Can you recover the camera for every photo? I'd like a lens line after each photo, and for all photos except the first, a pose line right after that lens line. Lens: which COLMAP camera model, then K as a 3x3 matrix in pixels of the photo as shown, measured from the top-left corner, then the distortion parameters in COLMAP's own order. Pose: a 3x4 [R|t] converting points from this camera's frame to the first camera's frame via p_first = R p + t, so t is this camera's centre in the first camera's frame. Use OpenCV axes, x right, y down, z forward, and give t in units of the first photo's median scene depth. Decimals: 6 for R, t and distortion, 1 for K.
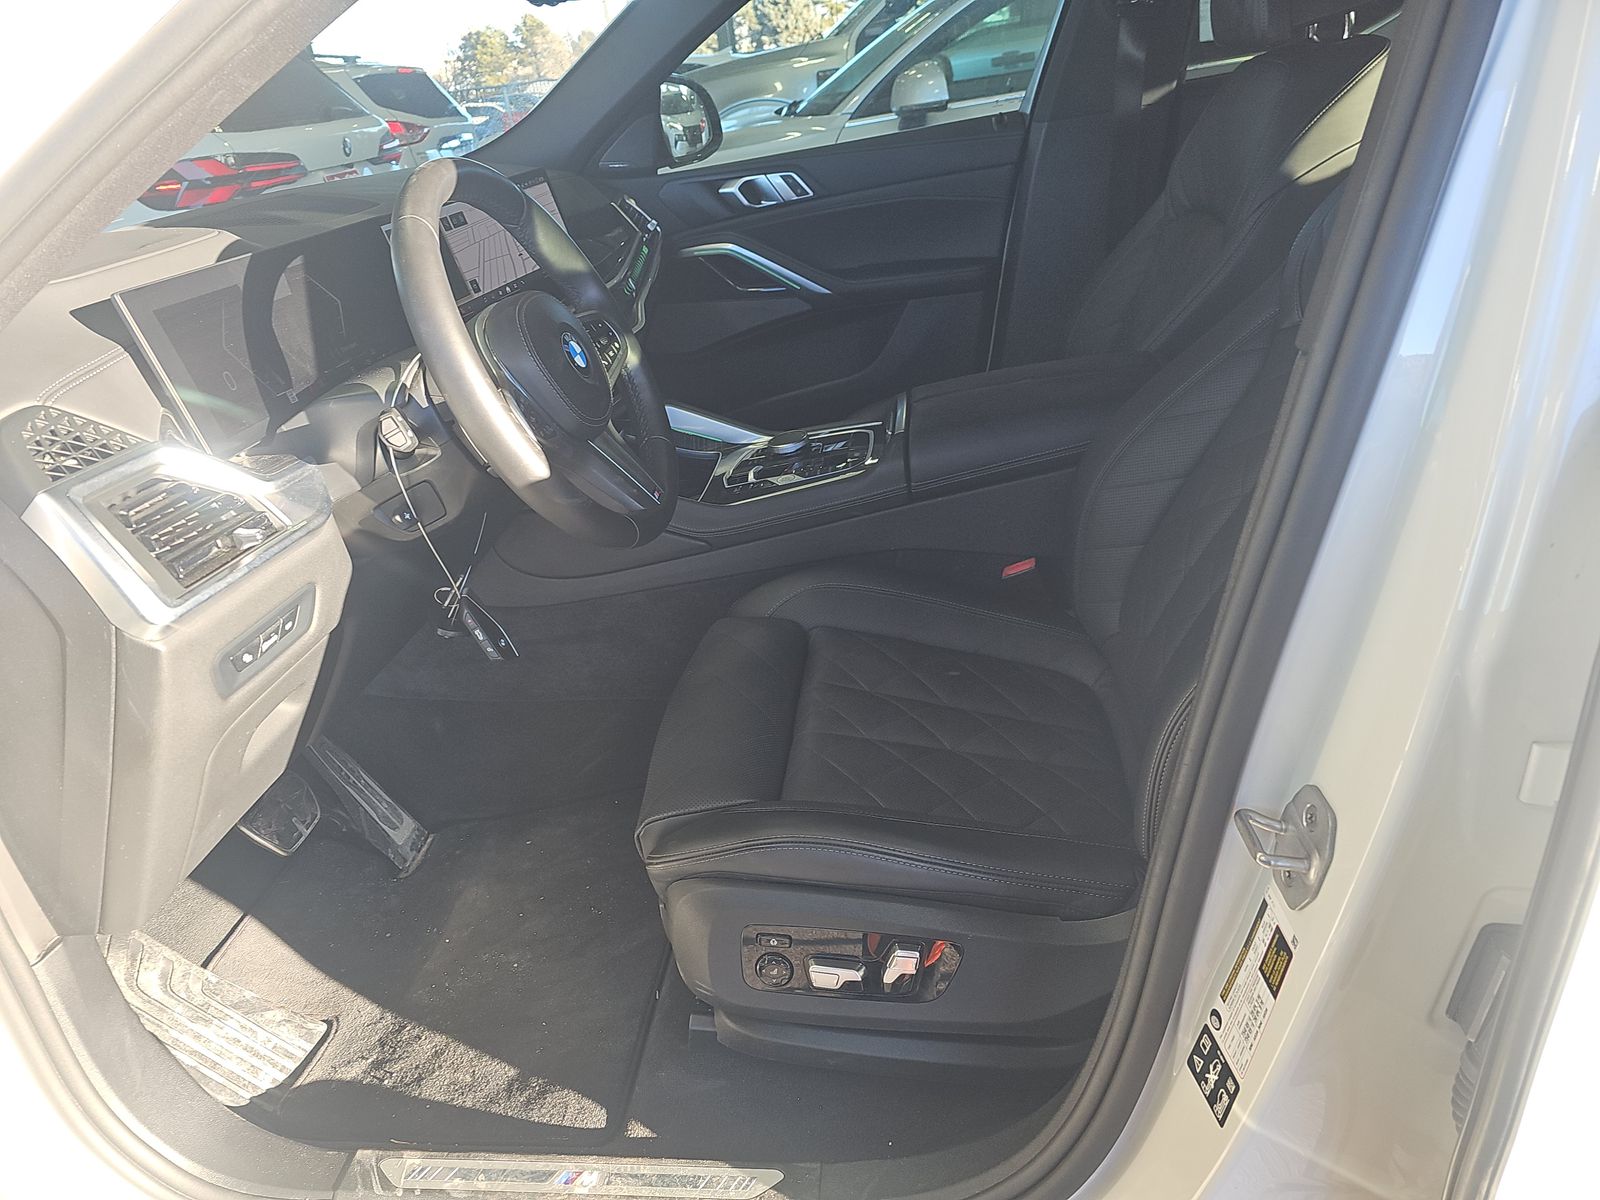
lens RADIAL K [[1033.9, 0, 801.9], [0, 1033.9, 592.1], [0, 0, 1]] dist [0.002762, -0.004781]
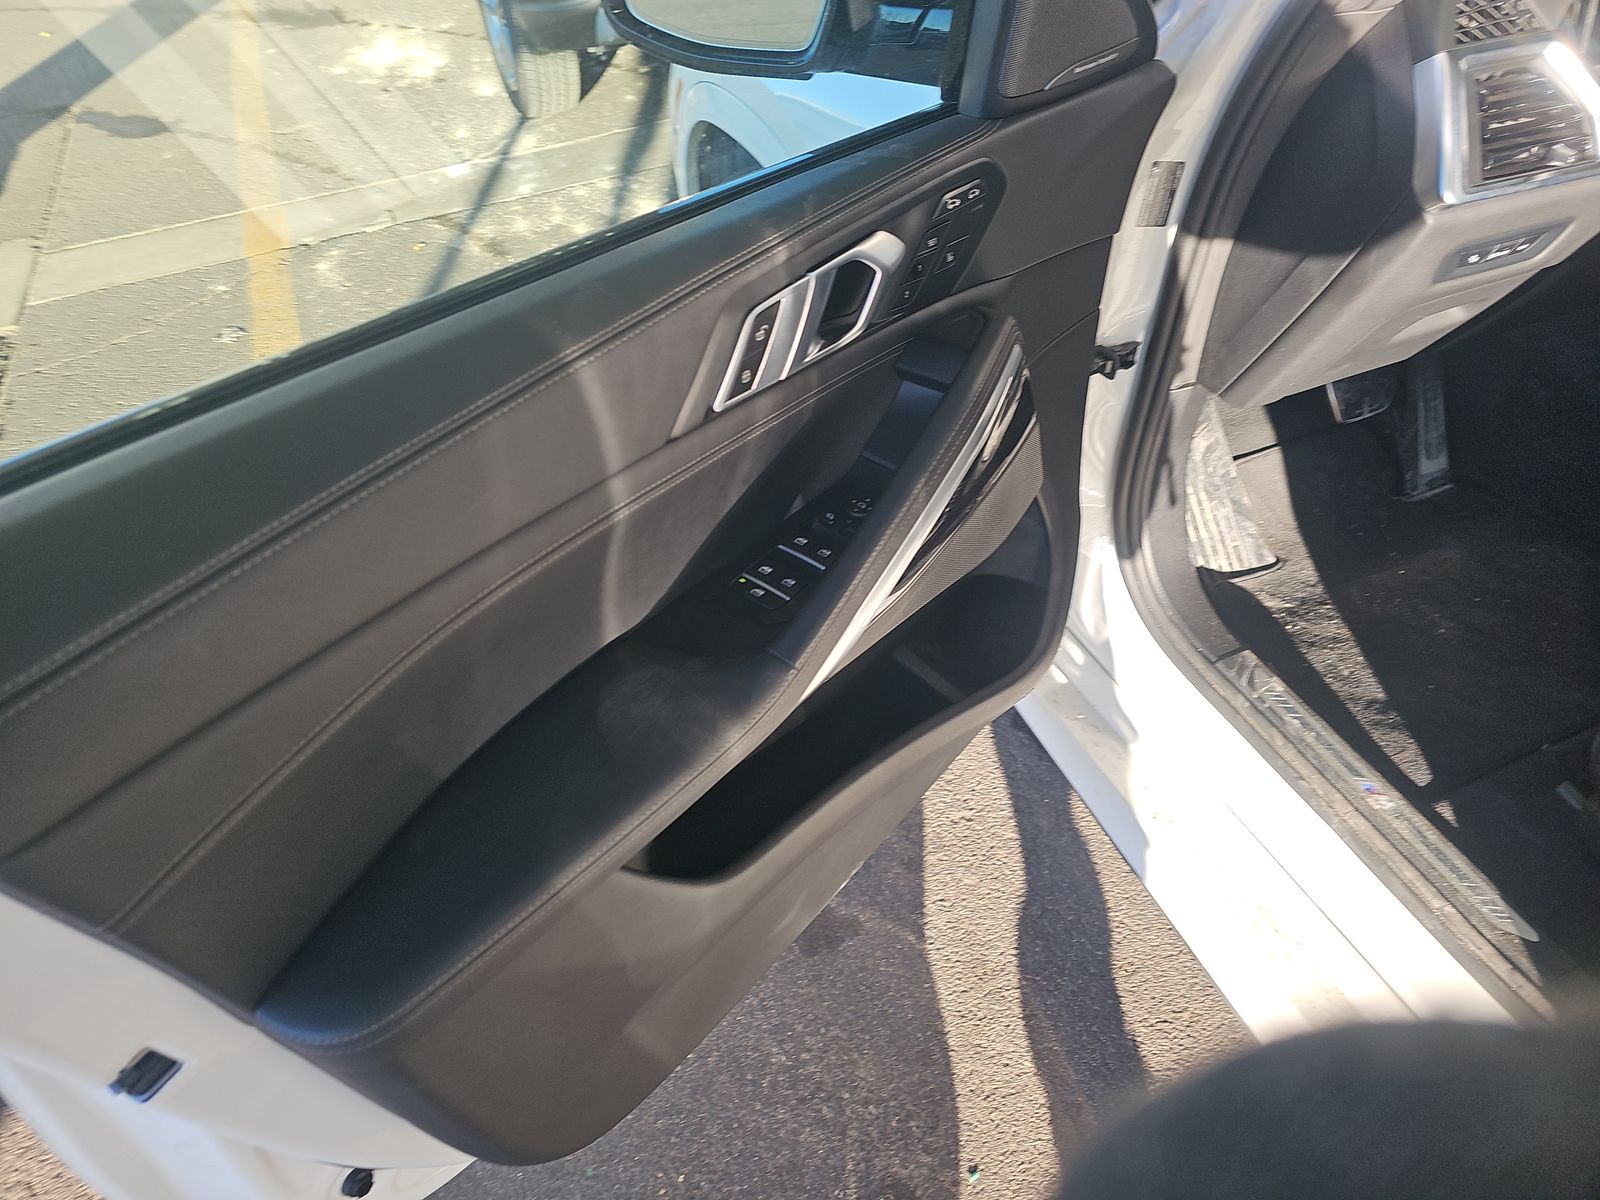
lens RADIAL K [[1033.9, 0, 801.9], [0, 1033.9, 592.1], [0, 0, 1]] dist [0.002762, -0.004781]
pose [[0.476534, 0.659515, -0.581339, 0.002909], [-0.376706, 0.750644, 0.542795, 0.000830], [0.794360, -0.039666, 0.606151, -0.192618]]
